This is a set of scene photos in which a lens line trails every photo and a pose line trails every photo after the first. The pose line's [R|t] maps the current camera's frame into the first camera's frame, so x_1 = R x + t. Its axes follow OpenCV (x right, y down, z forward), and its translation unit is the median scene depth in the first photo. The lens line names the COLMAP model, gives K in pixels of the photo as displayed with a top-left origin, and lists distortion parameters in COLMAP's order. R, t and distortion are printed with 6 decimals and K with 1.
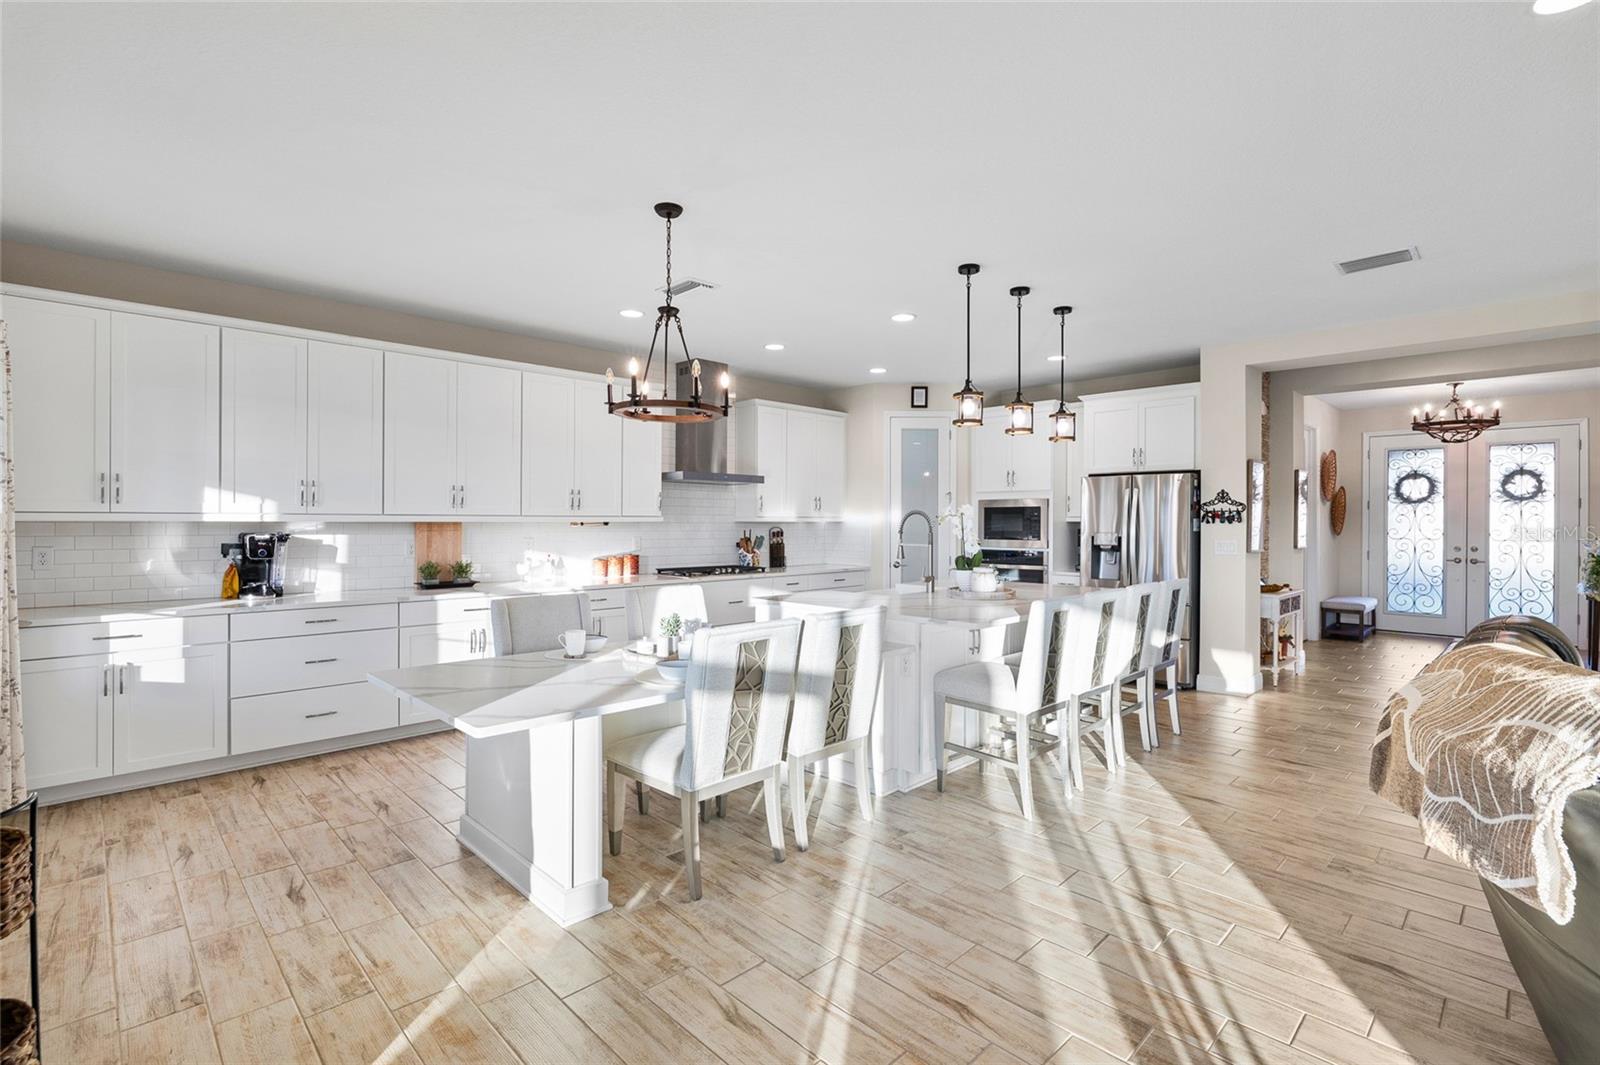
lens RADIAL K [[739.5, 0, 796.7], [0, 739.5, 523.2], [0, 0, 1]] dist [-0.011030, 0.001909]
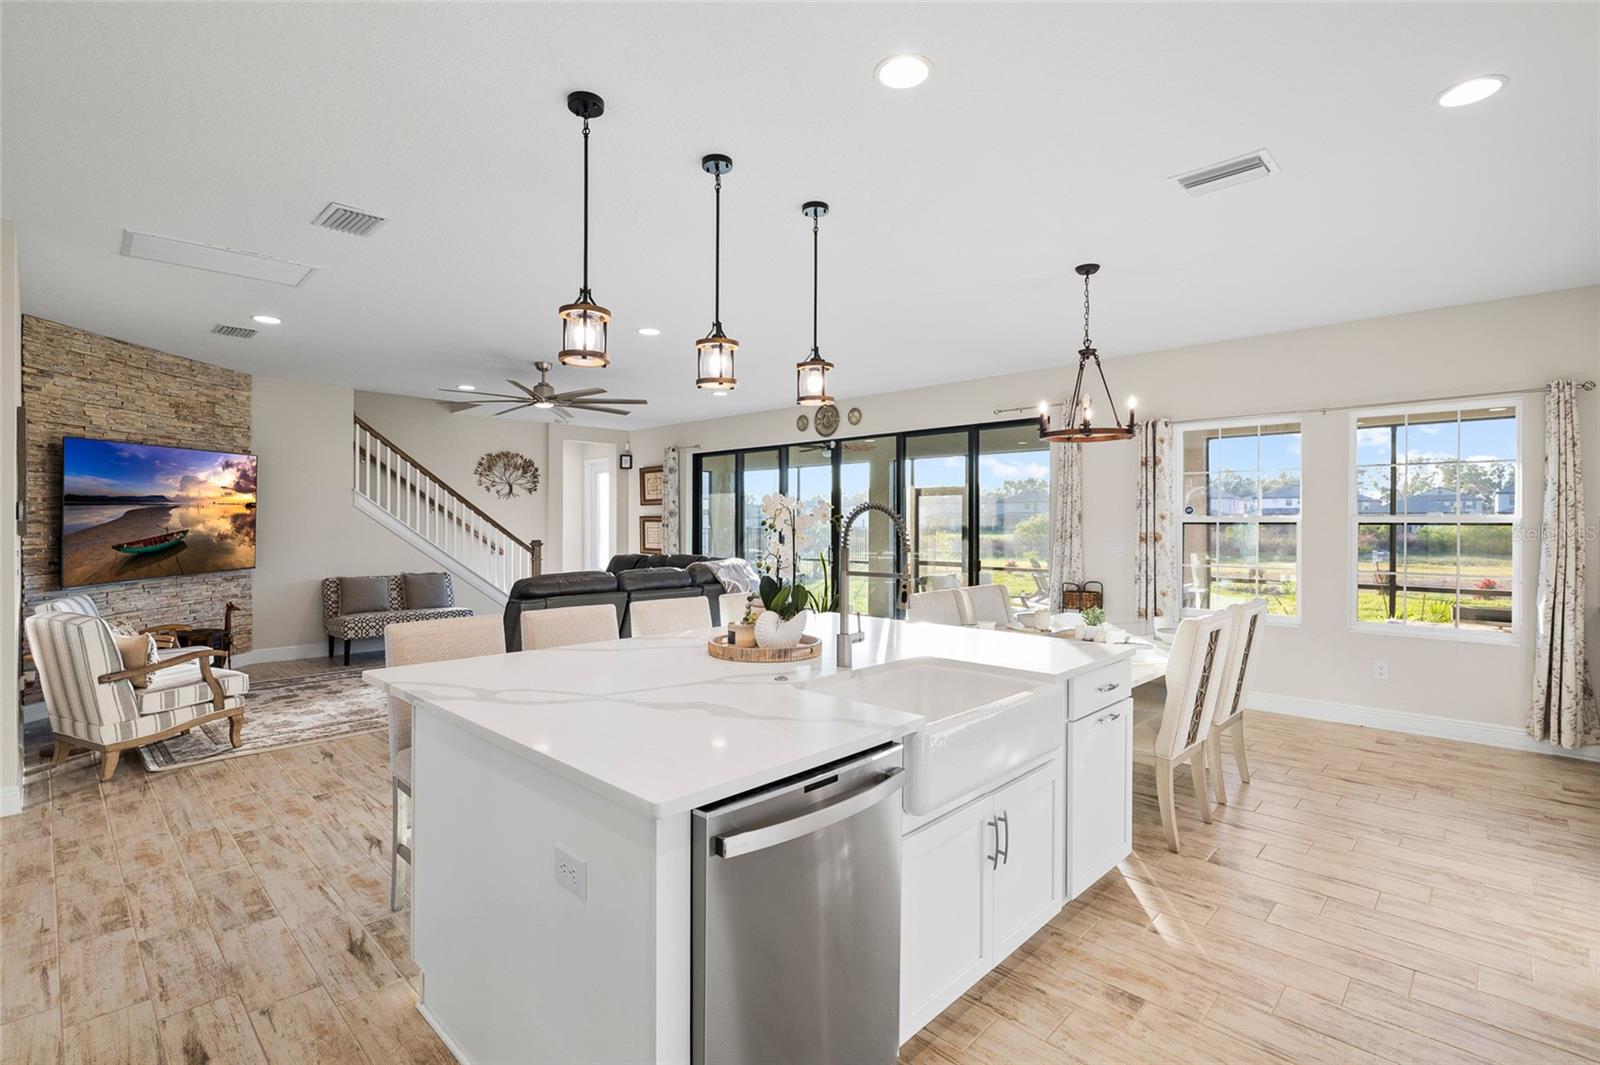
lens RADIAL K [[739.5, 0, 799.6], [0, 739.5, 527.3], [0, 0, 1]] dist [-0.011030, 0.001909]
pose [[-0.999624, -0.005832, -0.026790, 0.154385], [-0.006066, 0.999944, 0.008689, -0.003597], [0.026738, 0.008848, -0.999603, 1.024675]]
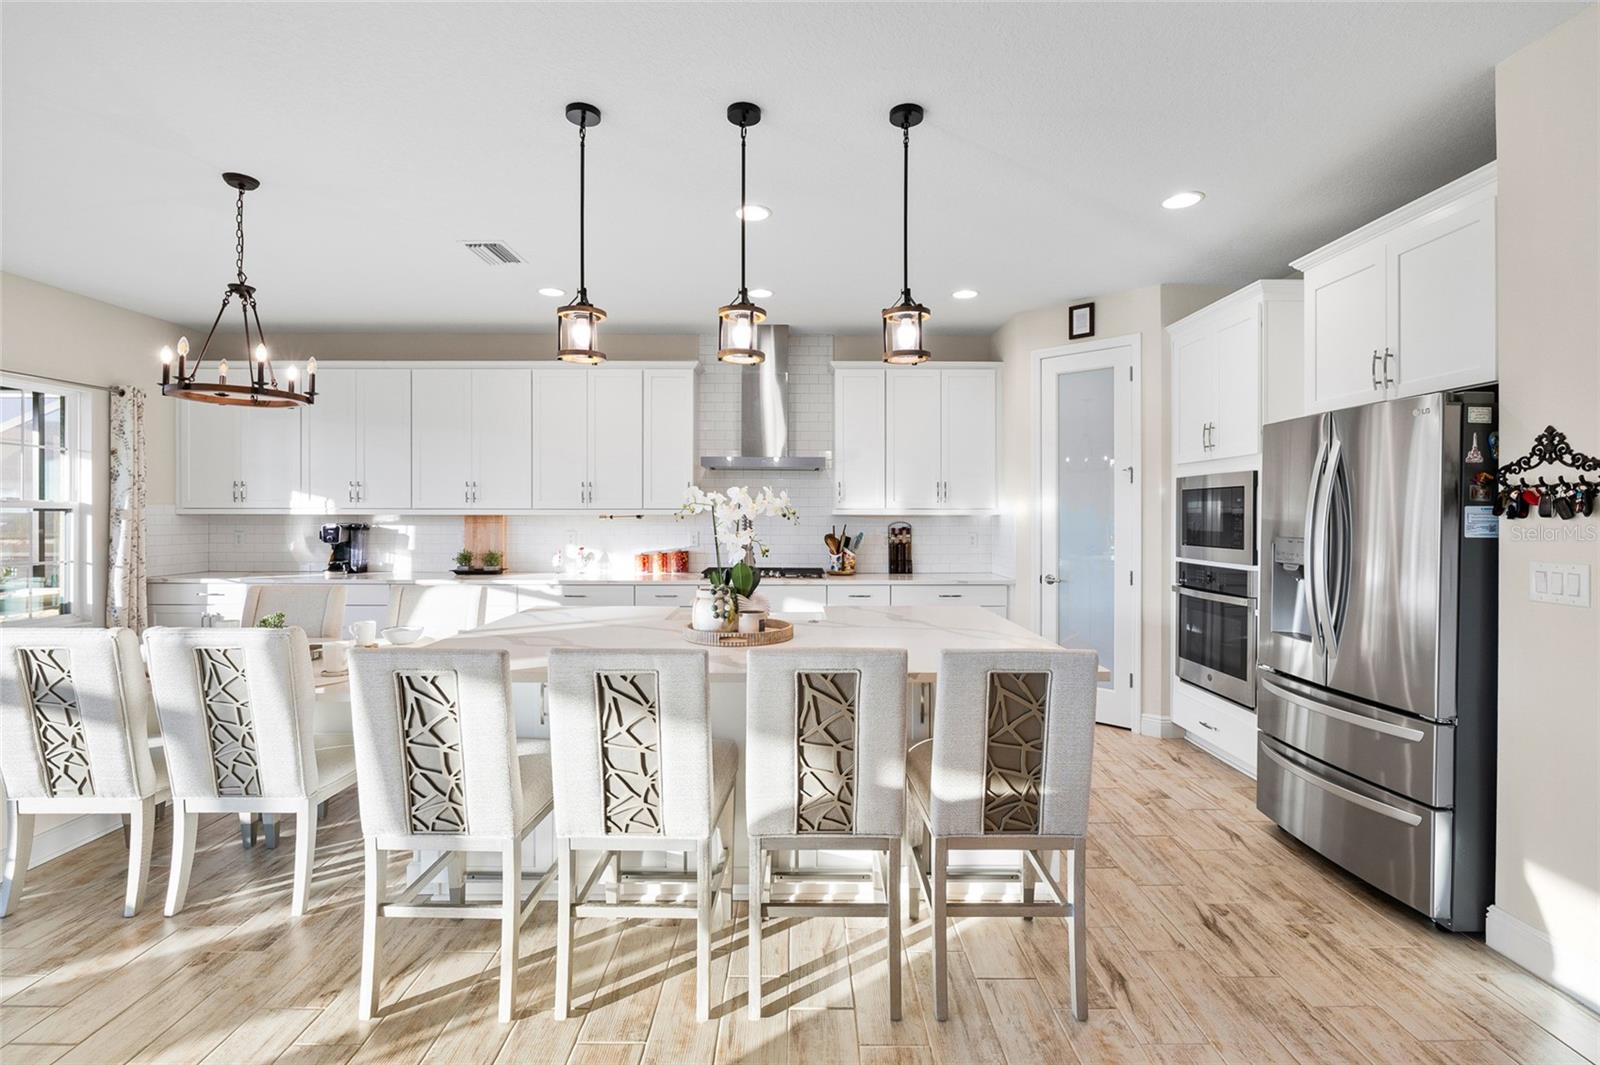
lens RADIAL K [[739.5, 0, 801.4], [0, 739.5, 515.3], [0, 0, 1]] dist [-0.011030, 0.001909]
pose [[0.715490, -0.000371, -0.698622, 0.459999], [-0.002207, 0.999994, -0.002792, 0.000615], [0.698619, 0.003539, 0.715485, 0.387588]]
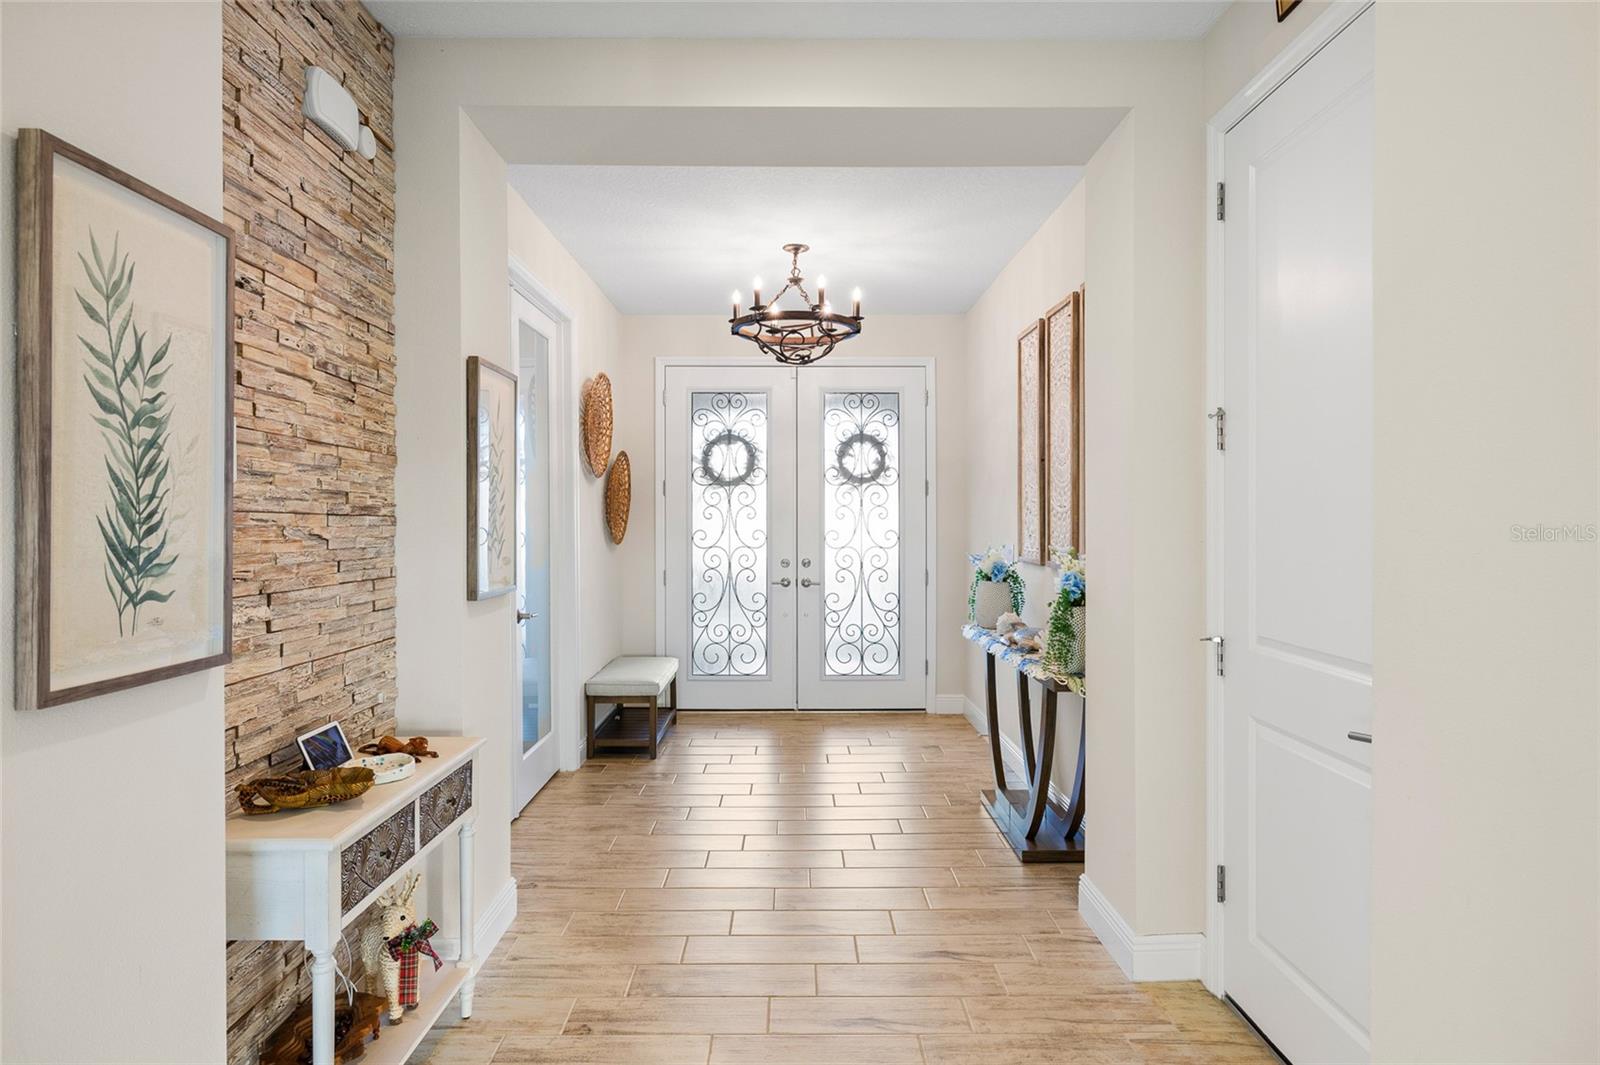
lens RADIAL K [[879.4, 0, 801.1], [0, 879.4, 519.8], [0, 0, 1]] dist [0.004911, 0.000327]
pose [[0.692820, -0.005785, 0.721088, 0.473140], [0.008946, 0.999960, -0.000573, 0.000208], [-0.721055, 0.006848, 0.692844, 0.594400]]
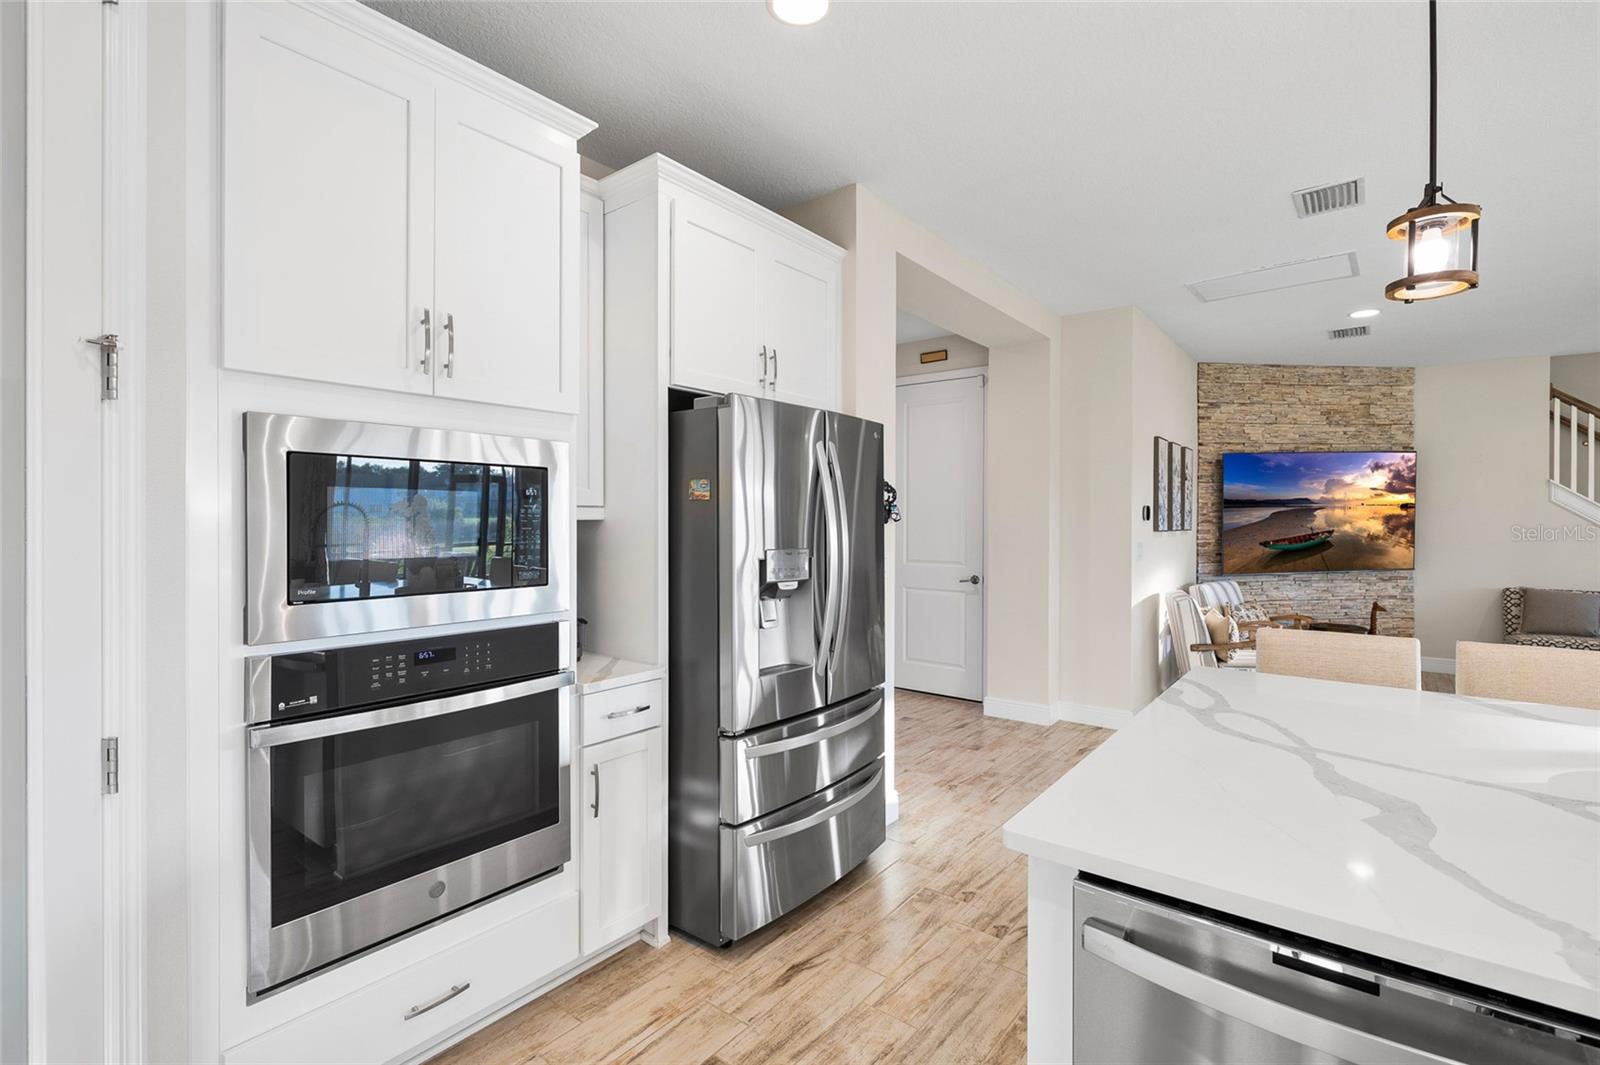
lens RADIAL K [[717.7, 0, 784.9], [0, 717.7, 530.7], [0, 0, 1]] dist [-0.010612, 0.001654]
pose [[-0.106606, -0.021357, 0.994072, 0.043174], [-0.002882, 0.999772, 0.021170, -0.004146], [-0.994297, -0.000608, -0.106644, 0.914041]]
